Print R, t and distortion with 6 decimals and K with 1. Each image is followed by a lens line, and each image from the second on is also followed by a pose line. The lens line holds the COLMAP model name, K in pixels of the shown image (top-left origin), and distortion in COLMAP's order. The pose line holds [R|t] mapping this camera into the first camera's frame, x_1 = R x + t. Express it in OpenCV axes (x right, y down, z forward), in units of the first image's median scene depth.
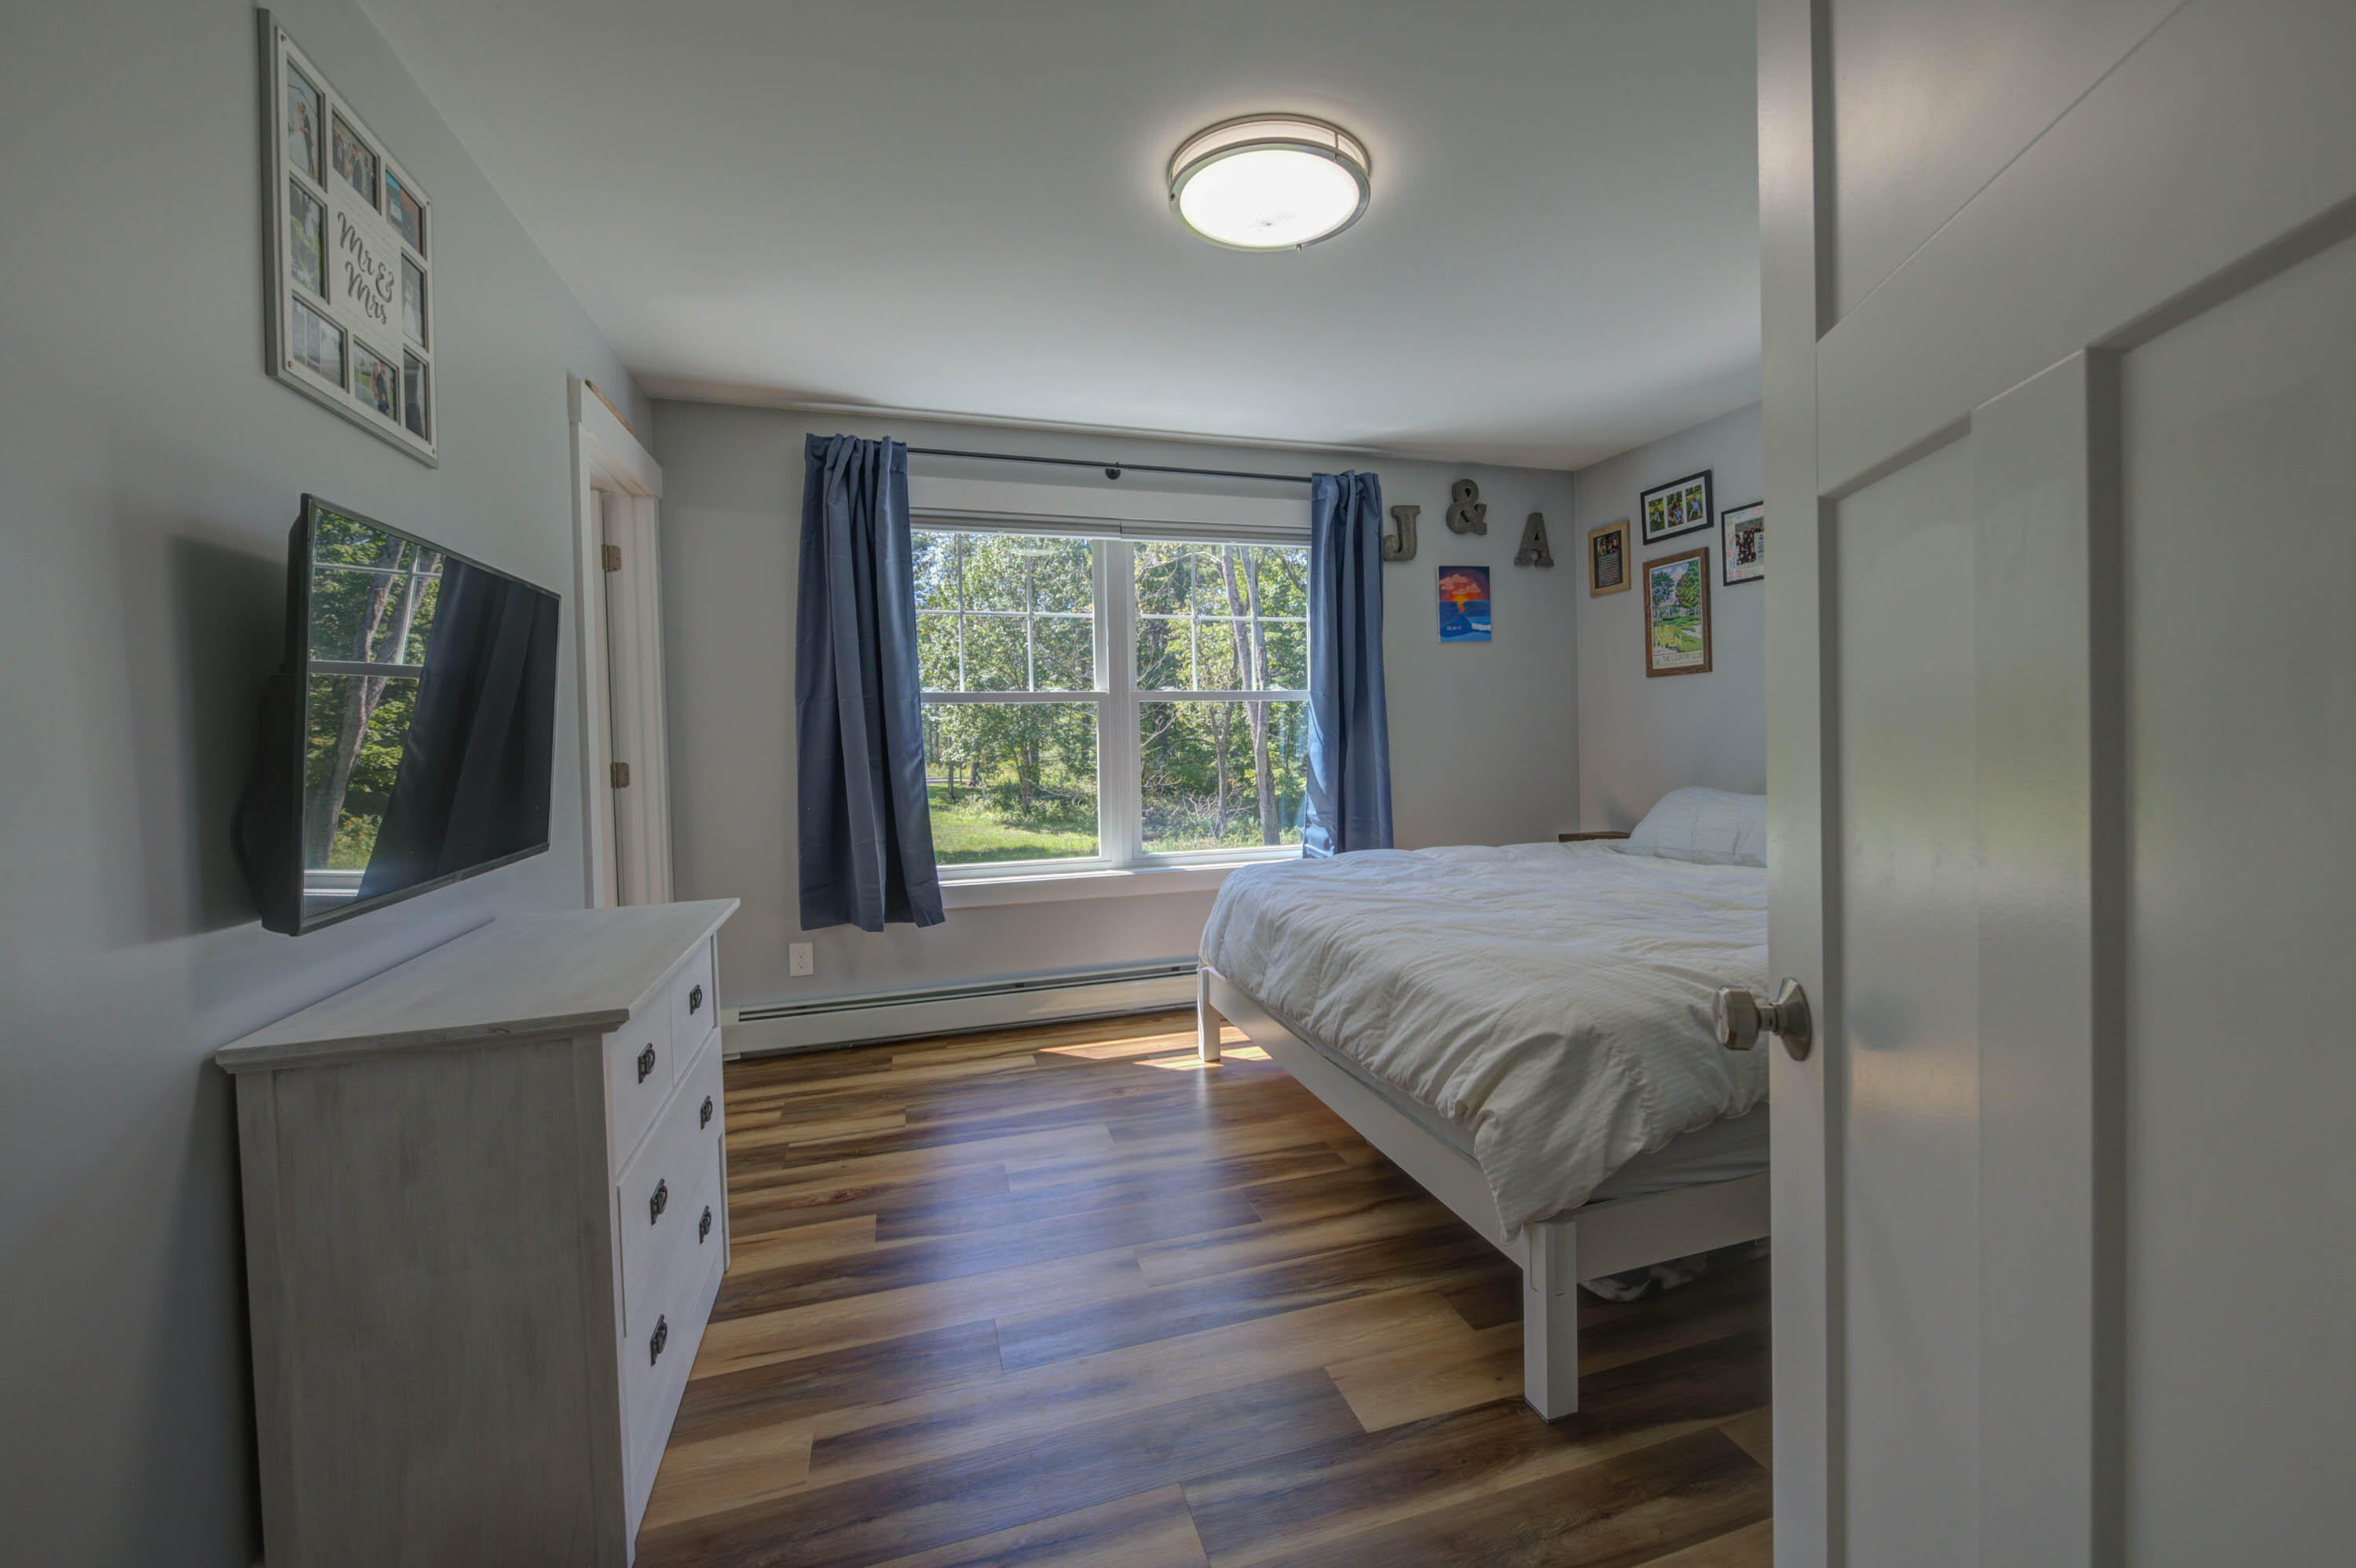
lens RADIAL K [[962.9, 0, 1216.3], [0, 962.9, 746.8], [0, 0, 1]] dist [0.001368, -0.000077]
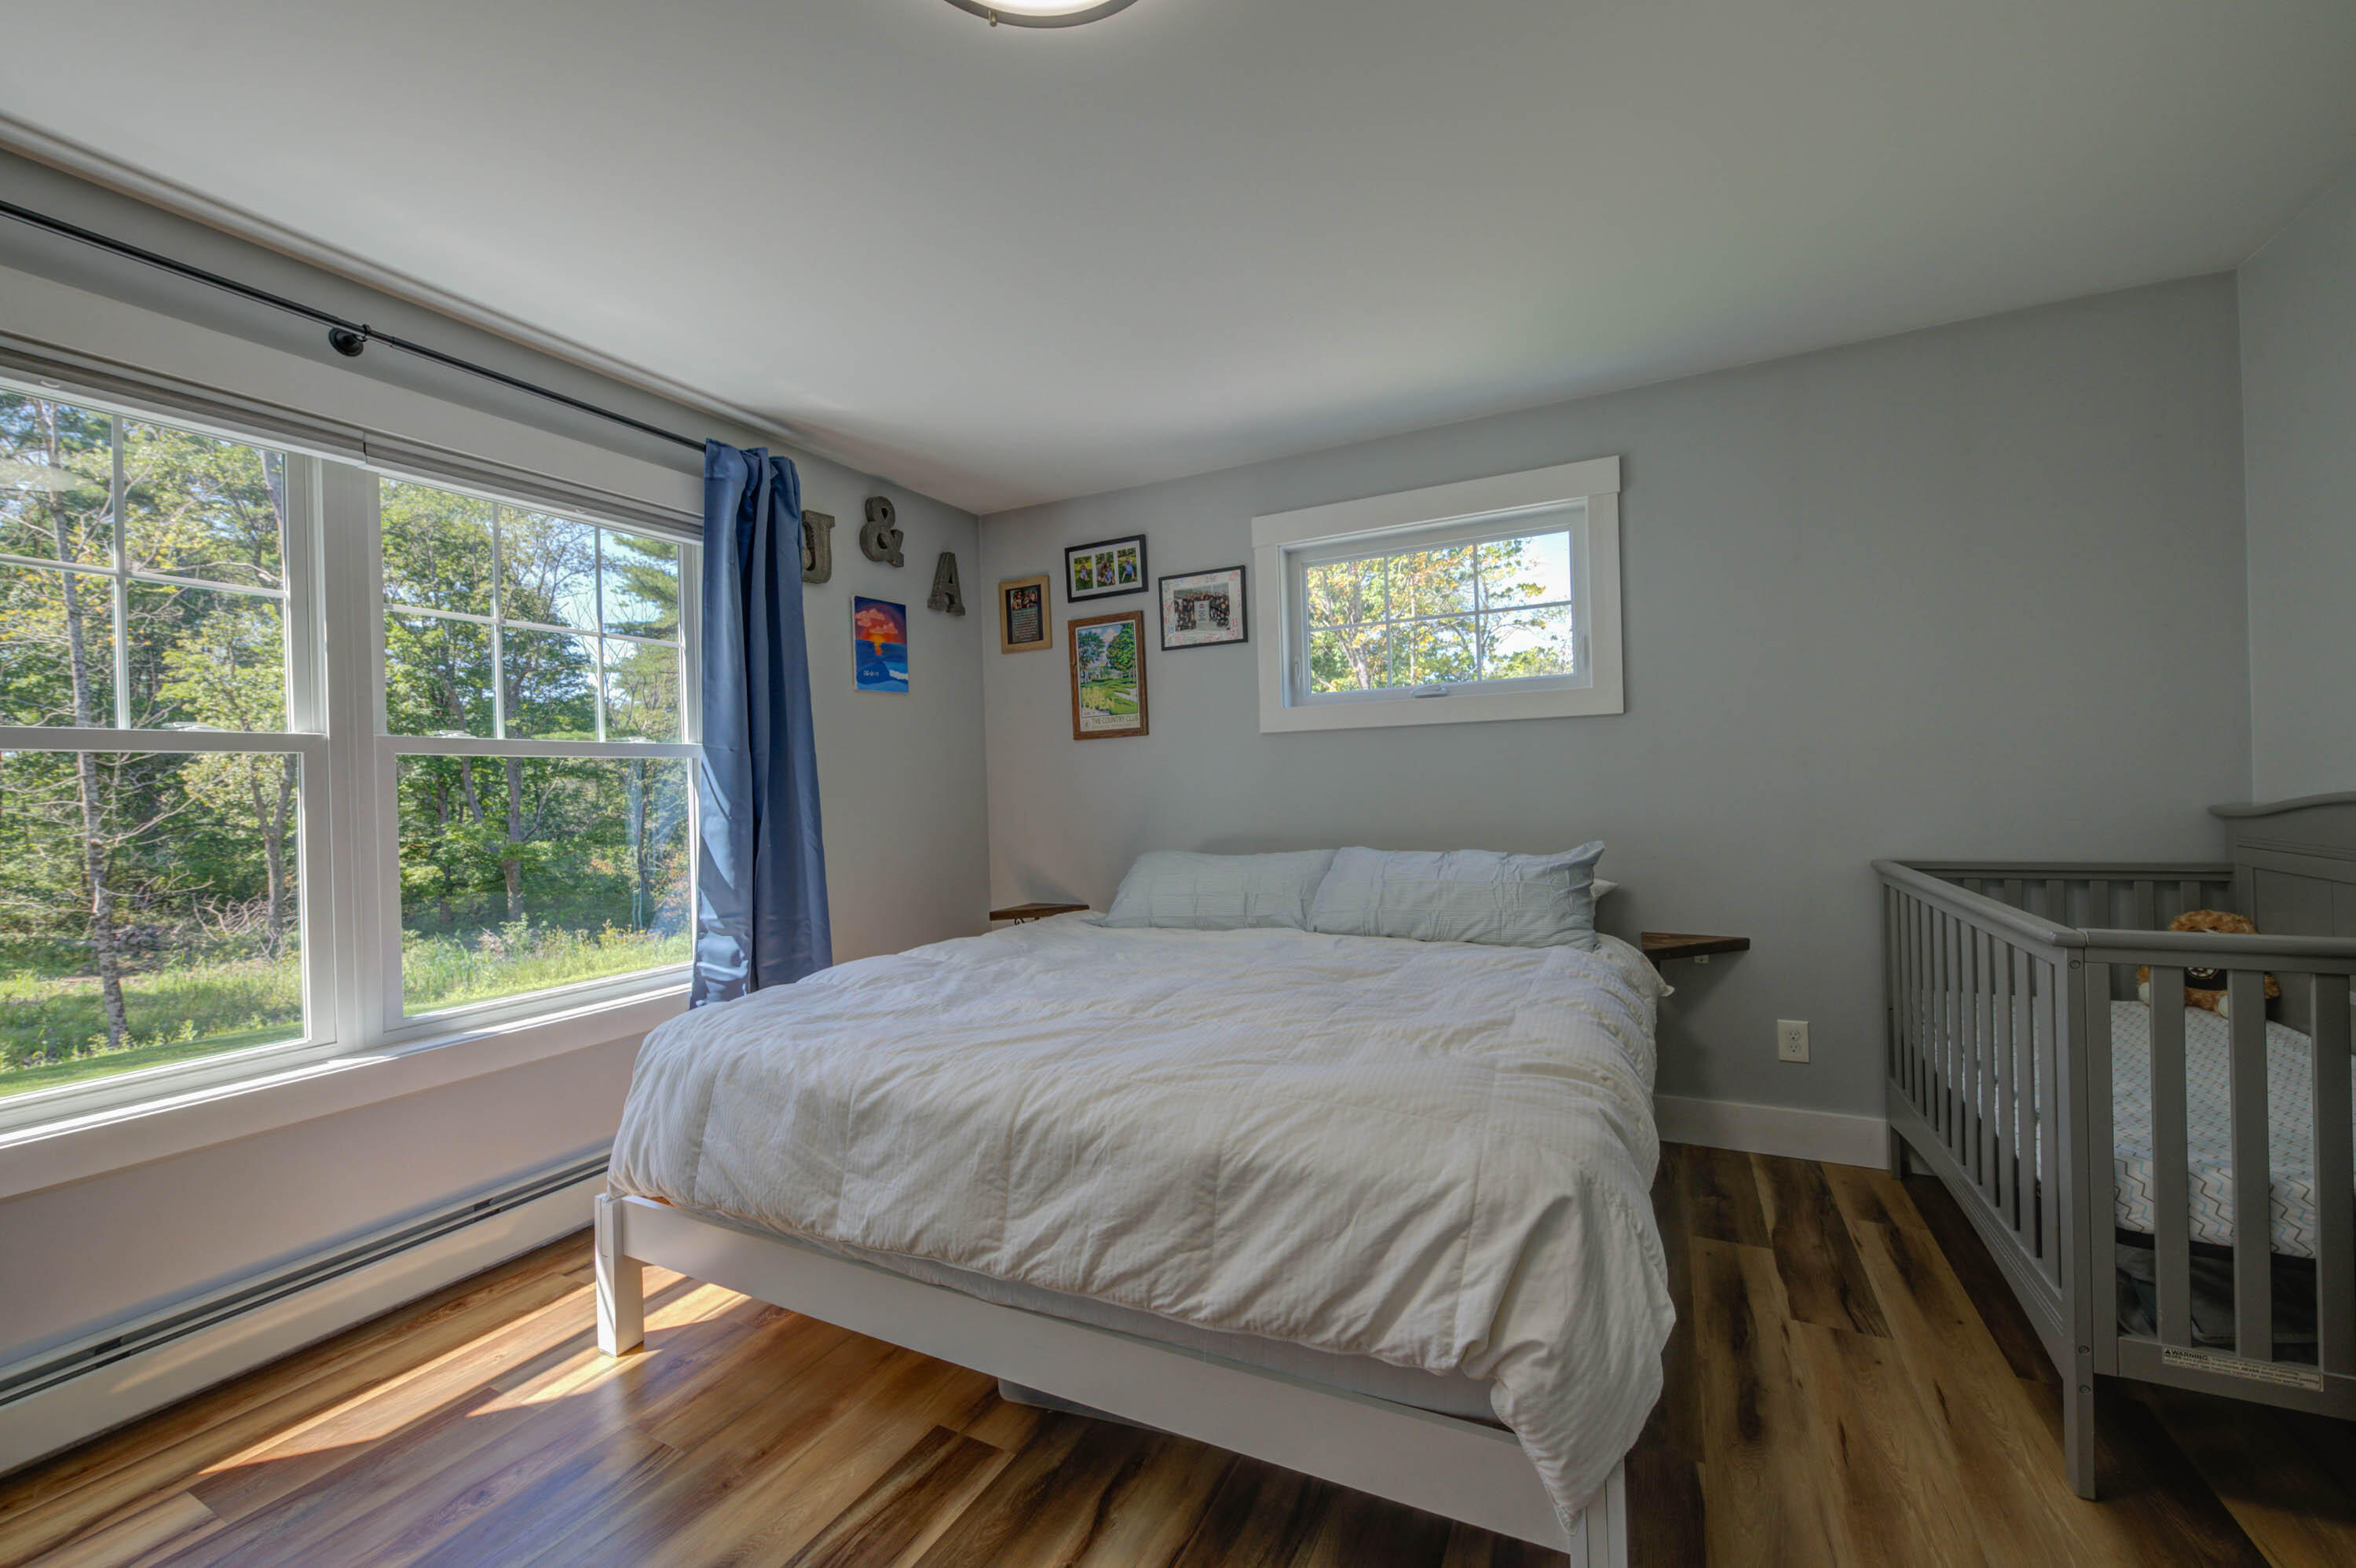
lens RADIAL K [[934.9, 0, 1178.0], [0, 934.9, 784.0], [0, 0, 1]] dist [-0.000413, -0.002382]
pose [[0.710285, -0.002181, 0.703910, -0.140728], [0.027650, 0.999310, -0.024804, -0.002253], [-0.703371, 0.037081, 0.709855, 0.275012]]
